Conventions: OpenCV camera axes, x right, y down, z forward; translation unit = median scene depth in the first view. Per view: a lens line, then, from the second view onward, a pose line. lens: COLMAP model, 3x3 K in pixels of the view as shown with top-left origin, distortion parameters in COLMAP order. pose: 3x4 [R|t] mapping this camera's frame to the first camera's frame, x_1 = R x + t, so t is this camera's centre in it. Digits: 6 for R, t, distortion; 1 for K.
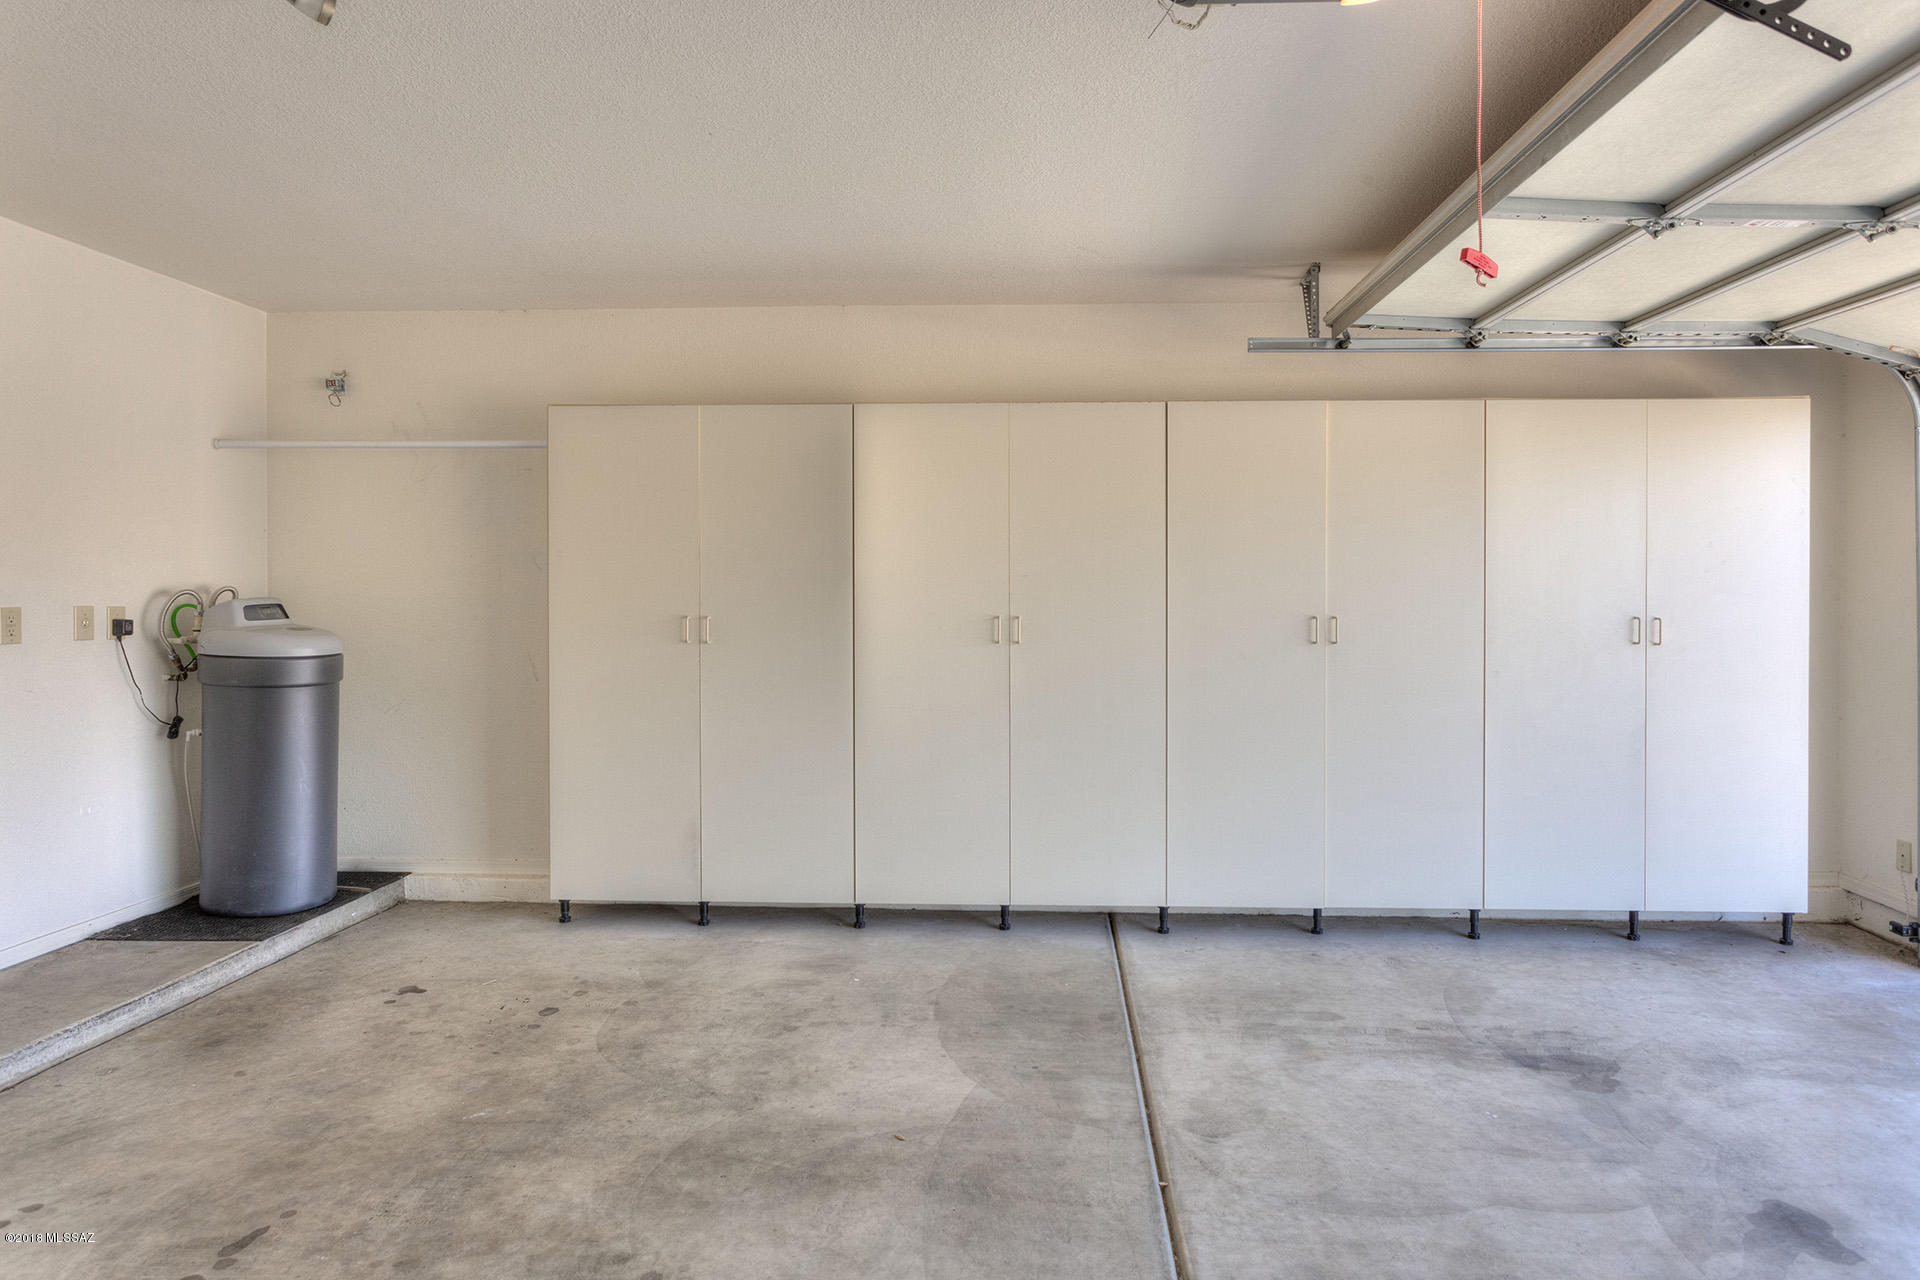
lens RADIAL K [[1106.0, 0, 962.6], [0, 1106.0, 630.9], [0, 0, 1]] dist [-0.003025, 0.000429]
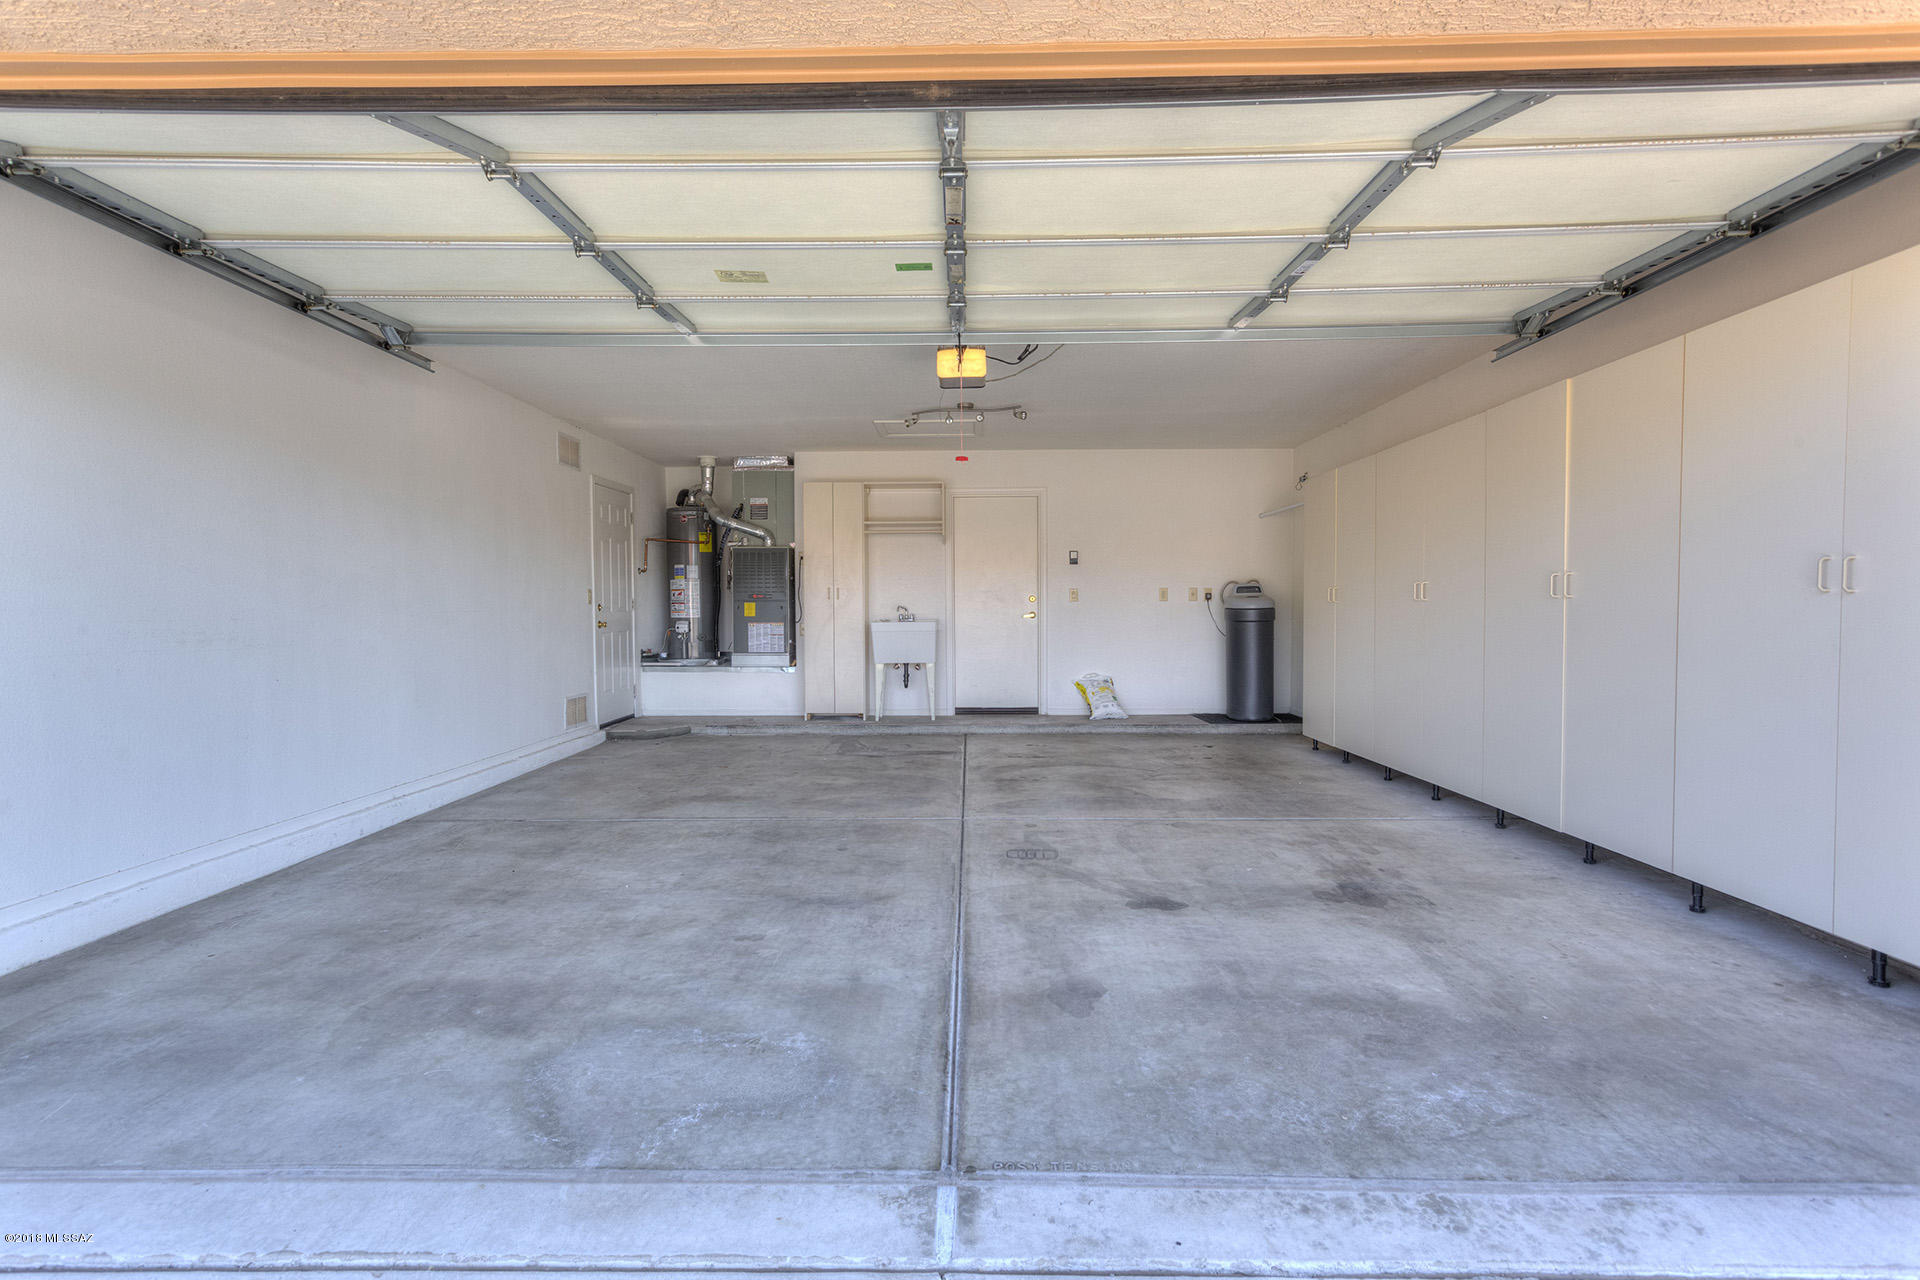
lens RADIAL K [[908.3, 0, 958.1], [0, 908.3, 633.1], [0, 0, 1]] dist [0.005080, 0.001117]
pose [[0.031591, 0.031361, -0.999009, 1.575868], [-0.024361, 0.999235, 0.030598, 0.038876], [0.999204, 0.023370, 0.032331, 0.429056]]
